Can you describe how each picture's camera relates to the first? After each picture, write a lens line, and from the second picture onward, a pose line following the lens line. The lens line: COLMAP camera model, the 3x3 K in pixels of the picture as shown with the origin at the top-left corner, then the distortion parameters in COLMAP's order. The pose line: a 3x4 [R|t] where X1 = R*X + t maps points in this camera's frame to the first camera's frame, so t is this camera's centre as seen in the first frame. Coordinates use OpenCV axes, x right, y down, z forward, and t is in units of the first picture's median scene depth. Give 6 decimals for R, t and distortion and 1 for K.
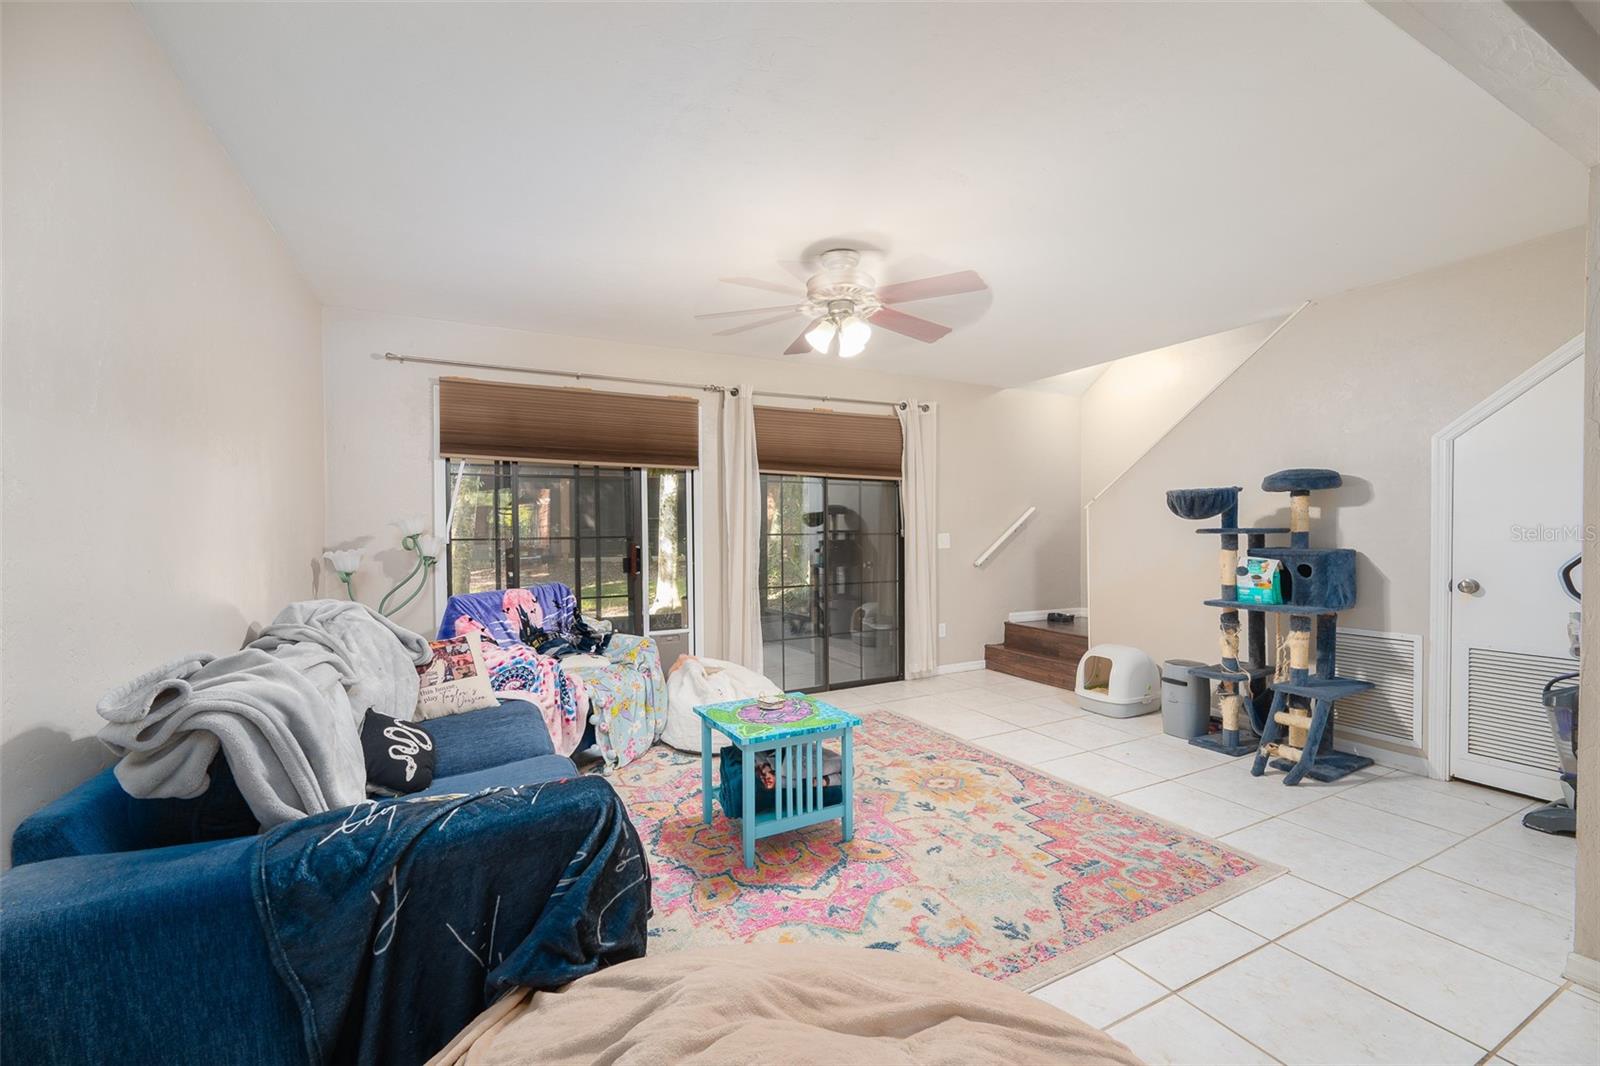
lens RADIAL K [[653.9, 0, 799.7], [0, 653.9, 534.1], [0, 0, 1]] dist [-0.000215, -0.000167]
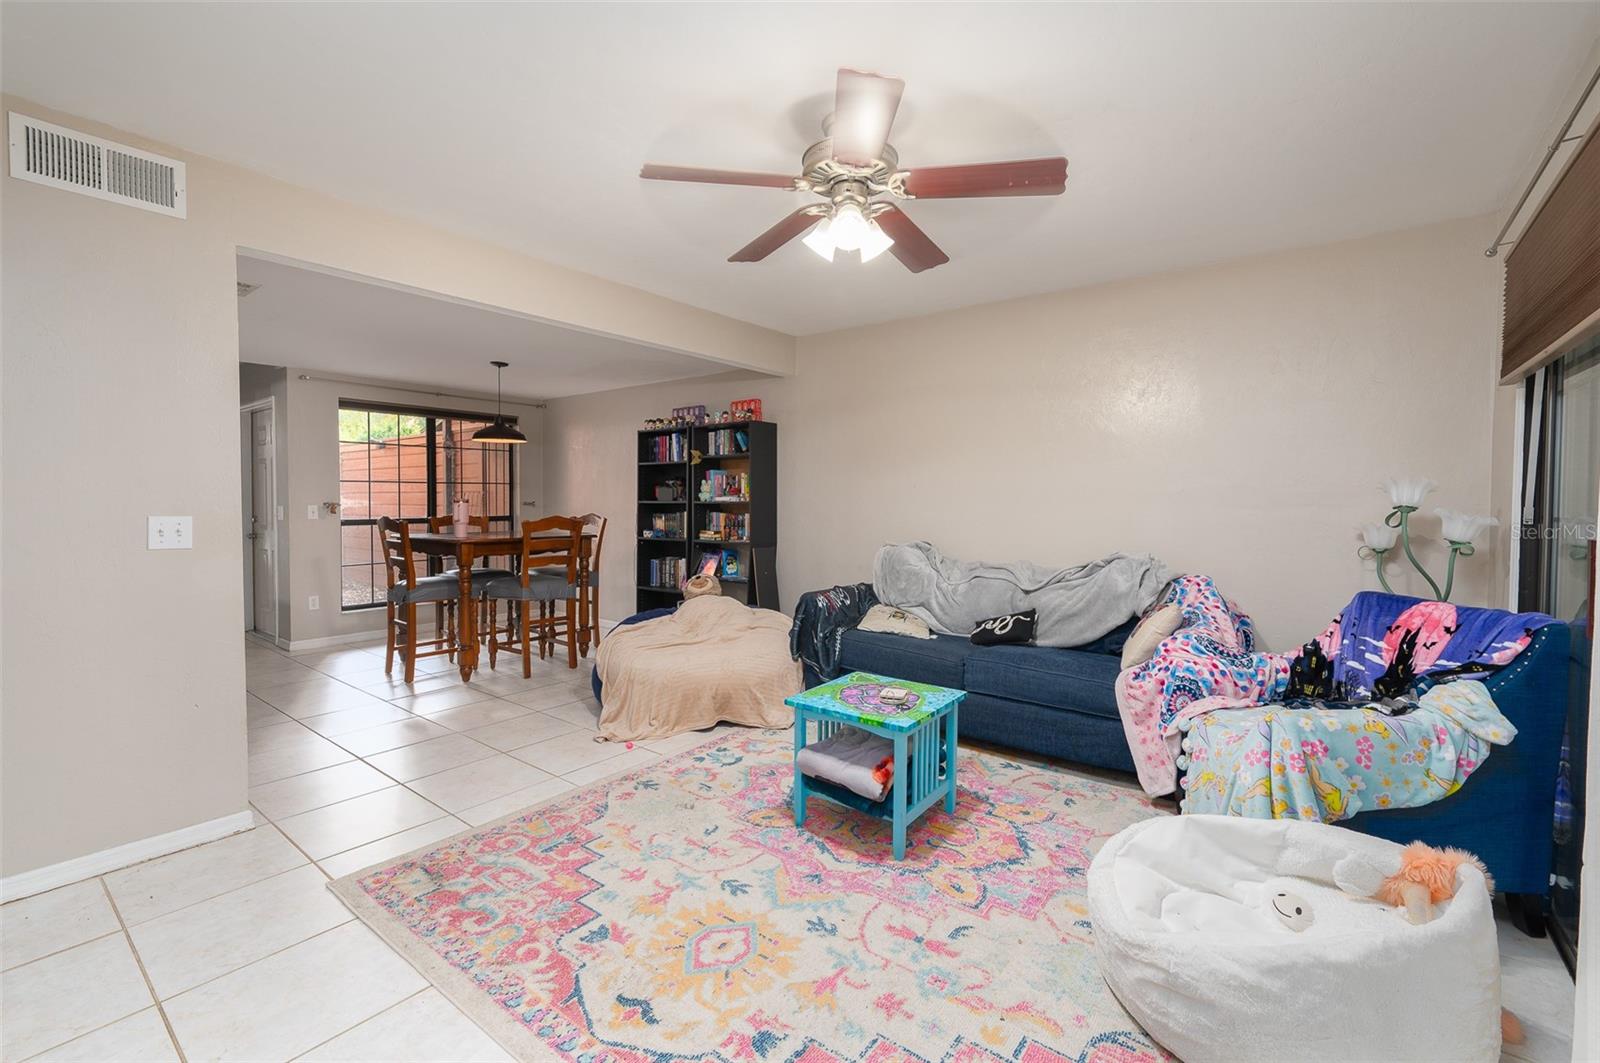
lens RADIAL K [[685.7, 0, 799.0], [0, 685.7, 535.8], [0, 0, 1]] dist [0.002037, -0.000059]
pose [[-0.909812, 0.027781, -0.414090, 0.370500], [0.001780, 0.998009, 0.063045, -0.016070], [0.415017, 0.056623, -0.908050, 1.455076]]
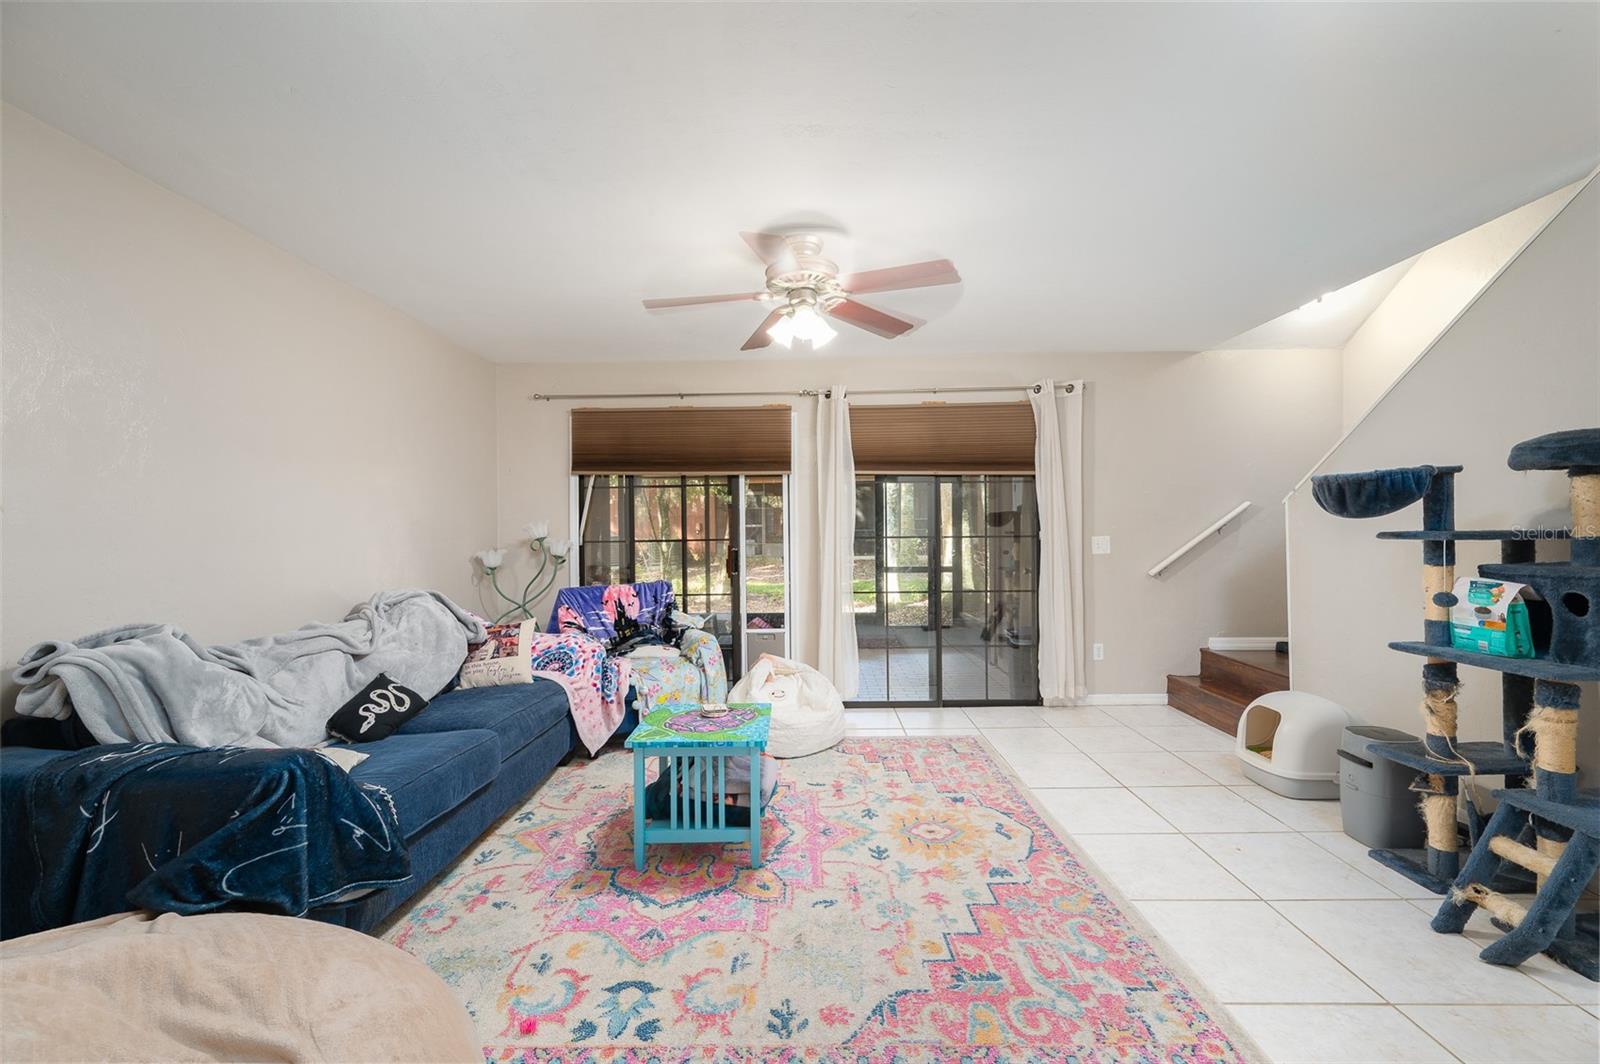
lens RADIAL K [[630.8, 0, 801.0], [0, 630.8, 533.4], [0, 0, 1]] dist [-0.002395, 0.000457]
pose [[0.881343, -0.001124, -0.472476, 0.427331], [0.001087, 0.999999, -0.000351, -0.007605], [0.472476, -0.000205, 0.881343, 0.180948]]
